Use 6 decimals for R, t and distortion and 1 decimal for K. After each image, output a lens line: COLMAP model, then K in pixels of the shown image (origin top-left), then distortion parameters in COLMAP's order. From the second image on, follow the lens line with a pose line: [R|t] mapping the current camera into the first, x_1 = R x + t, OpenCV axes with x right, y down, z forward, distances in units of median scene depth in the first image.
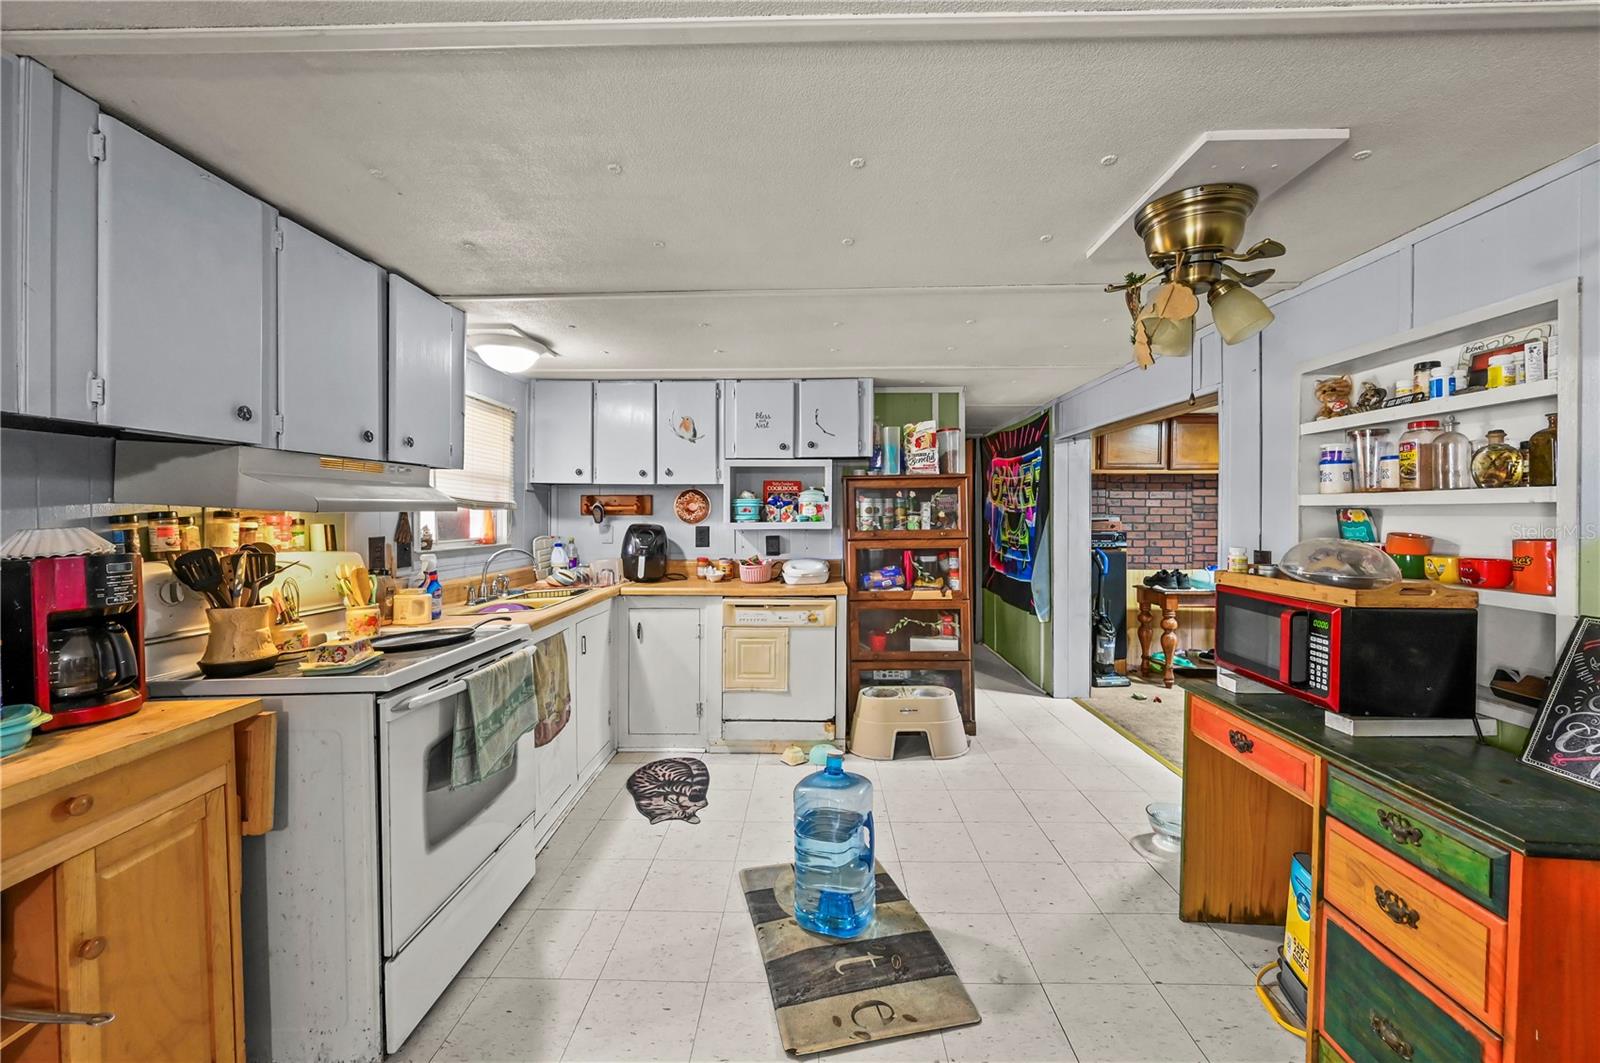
lens RADIAL K [[633.7, 0, 796.8], [0, 633.7, 518.9], [0, 0, 1]] dist [0.000676, 0.000621]
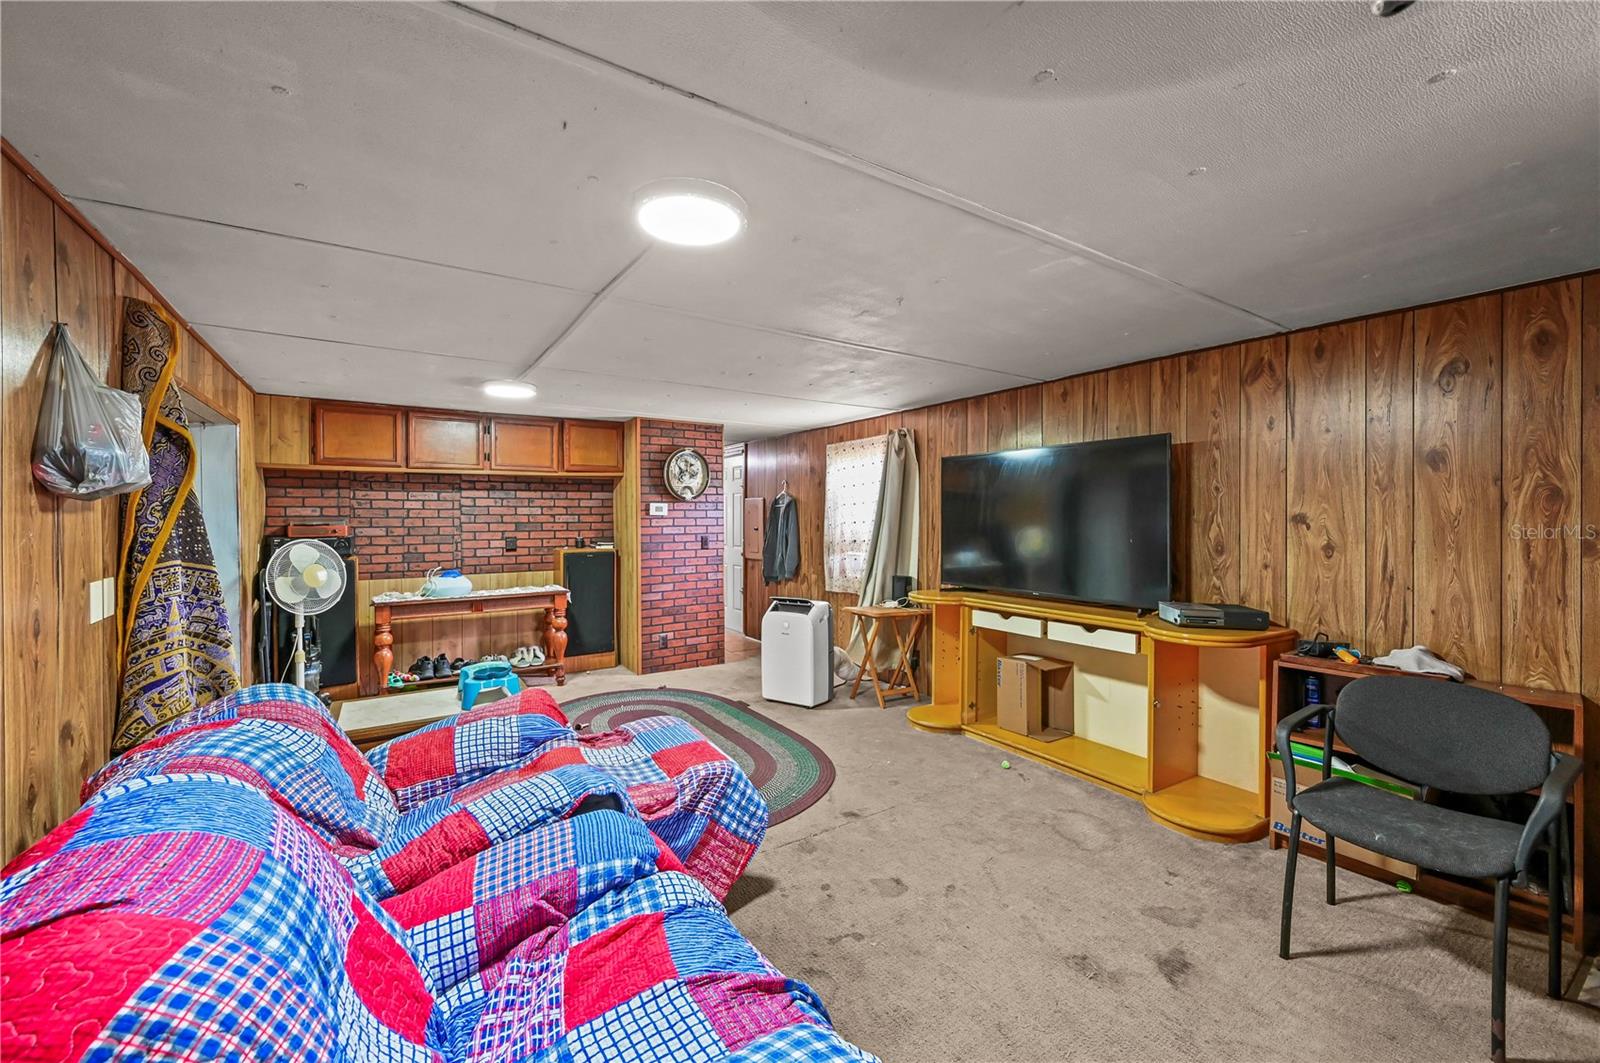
lens RADIAL K [[633.7, 0, 791.5], [0, 633.7, 520.2], [0, 0, 1]] dist [0.000676, 0.000621]
pose [[0.824458, -0.008443, 0.565860, 0.495253], [0.009316, 0.999956, 0.001347, 0.001145], [-0.565846, 0.004161, 0.824500, -0.056835]]
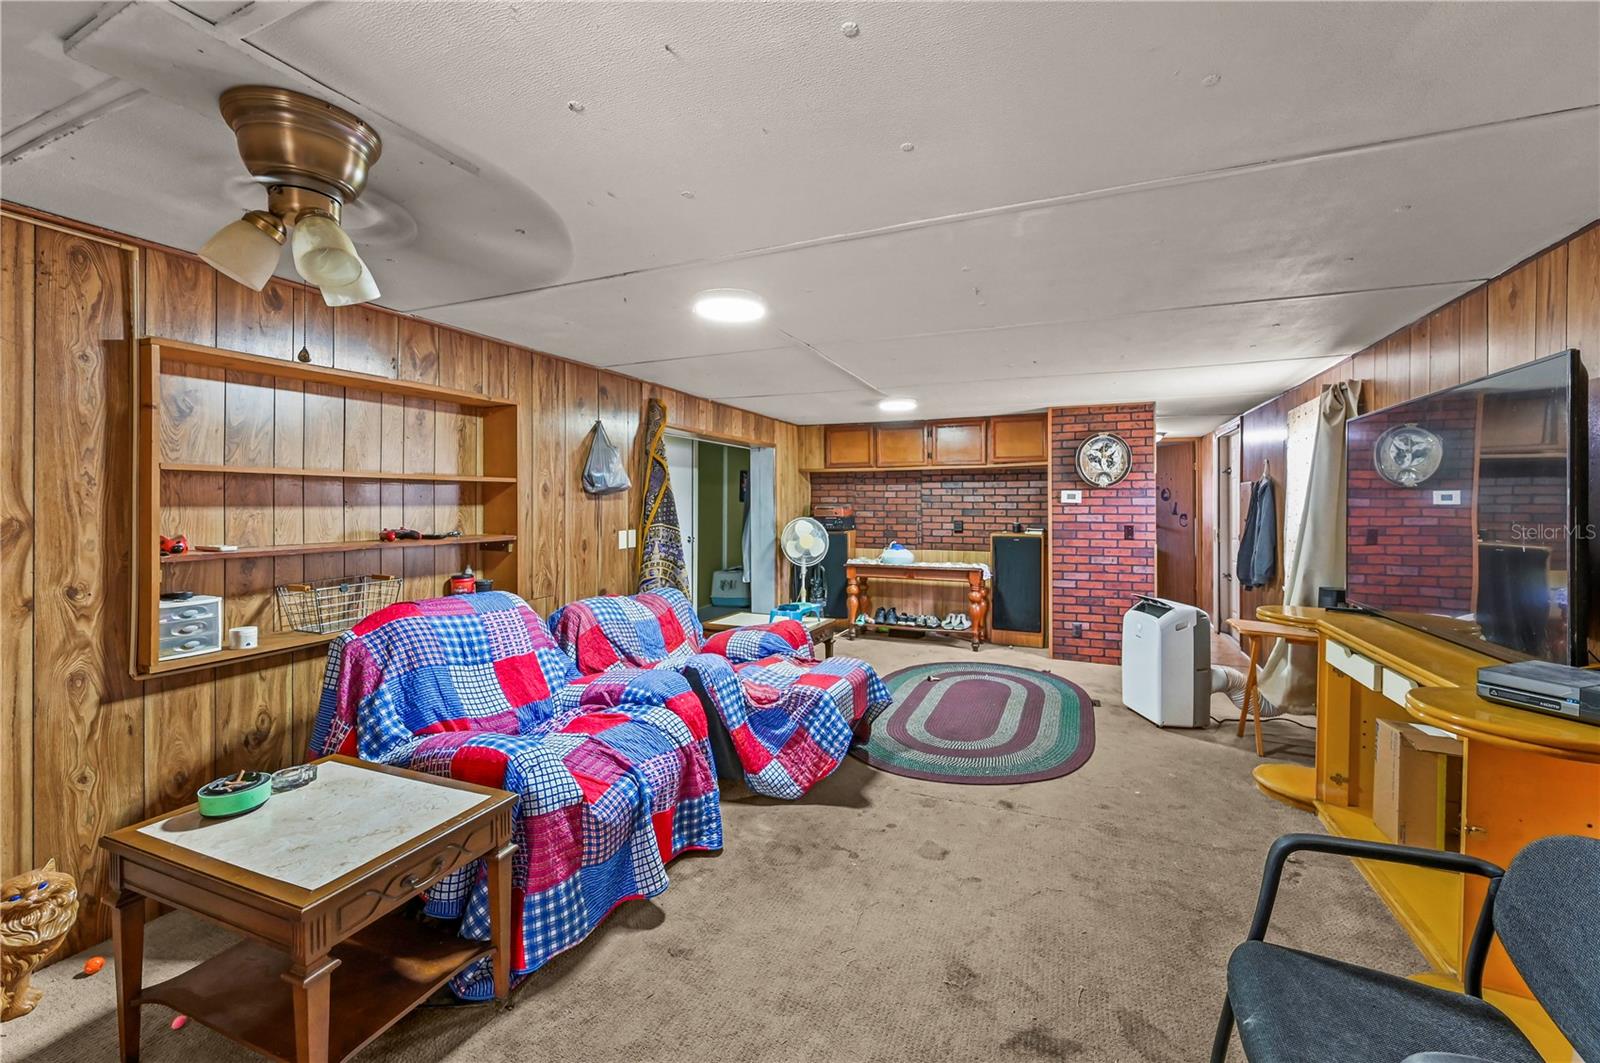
lens RADIAL K [[633.7, 0, 801.3], [0, 633.7, 502.1], [0, 0, 1]] dist [0.000676, 0.000621]
pose [[0.929463, -0.001654, -0.368911, 0.852993], [-0.003027, 0.999922, -0.012109, 0.004975], [0.368902, 0.012371, 0.929386, -0.193869]]
